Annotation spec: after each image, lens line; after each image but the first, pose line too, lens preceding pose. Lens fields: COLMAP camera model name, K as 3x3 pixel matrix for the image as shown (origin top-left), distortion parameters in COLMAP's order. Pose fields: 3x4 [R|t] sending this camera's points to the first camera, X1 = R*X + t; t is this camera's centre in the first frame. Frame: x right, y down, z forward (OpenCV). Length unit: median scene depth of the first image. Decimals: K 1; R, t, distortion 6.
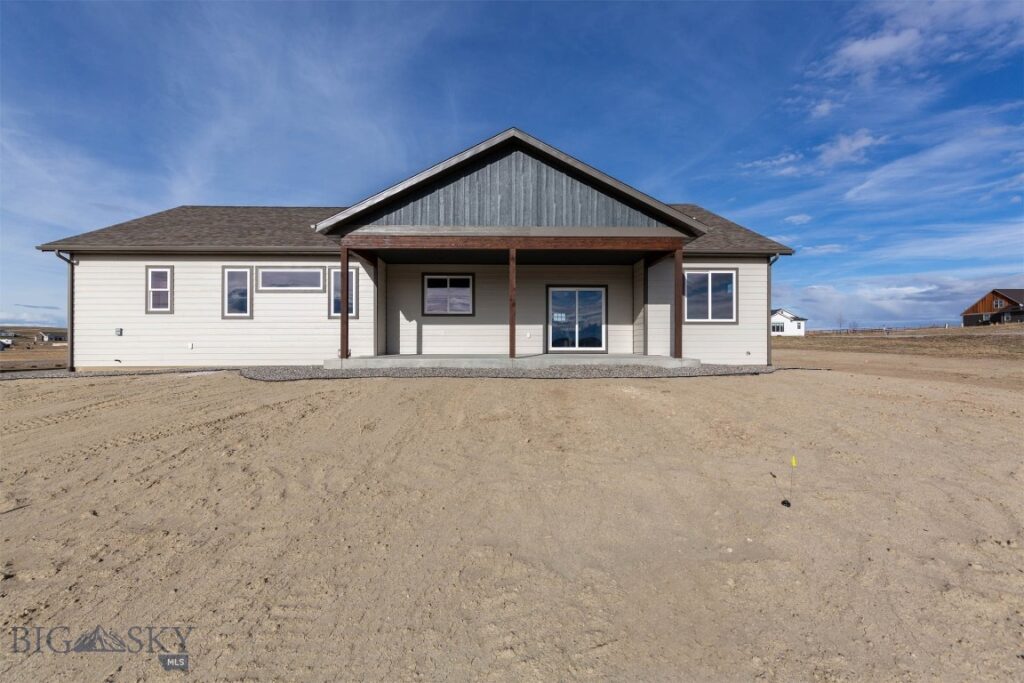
lens RADIAL K [[462.6, 0, 514.1], [0, 462.6, 326.9], [0, 0, 1]] dist [-0.005833, -0.000132]
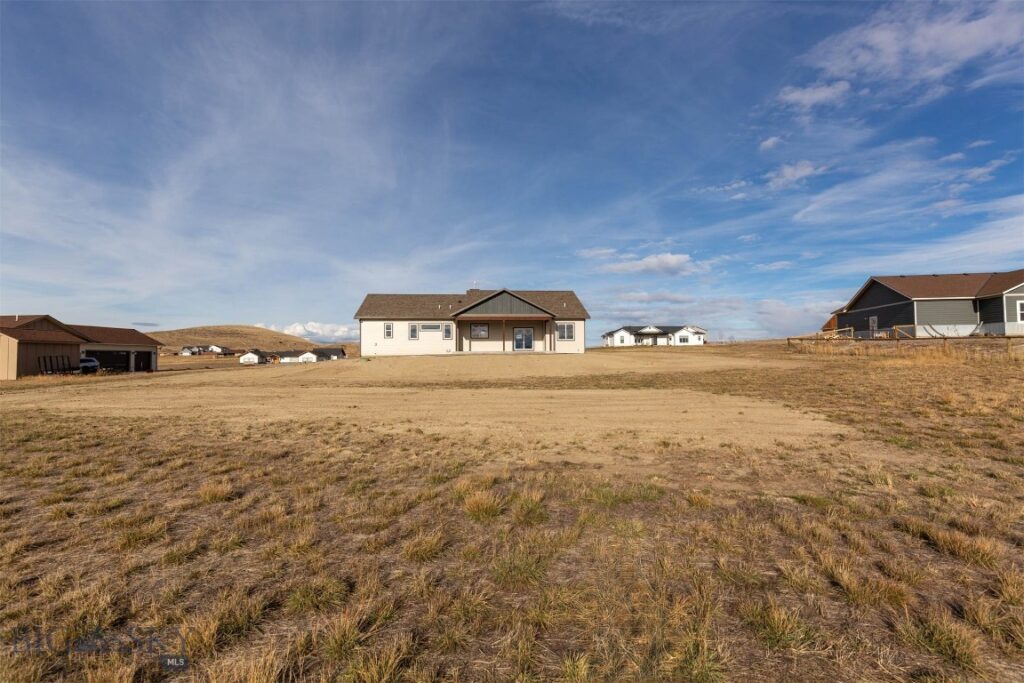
lens RADIAL K [[477.7, 0, 508.6], [0, 477.7, 332.7], [0, 0, 1]] dist [0.042358, 0.000562]
pose [[0.999138, -0.001748, 0.041468, -0.006051], [0.002141, 0.999953, -0.009427, -0.002118], [-0.041450, 0.009508, 0.999095, -0.143808]]
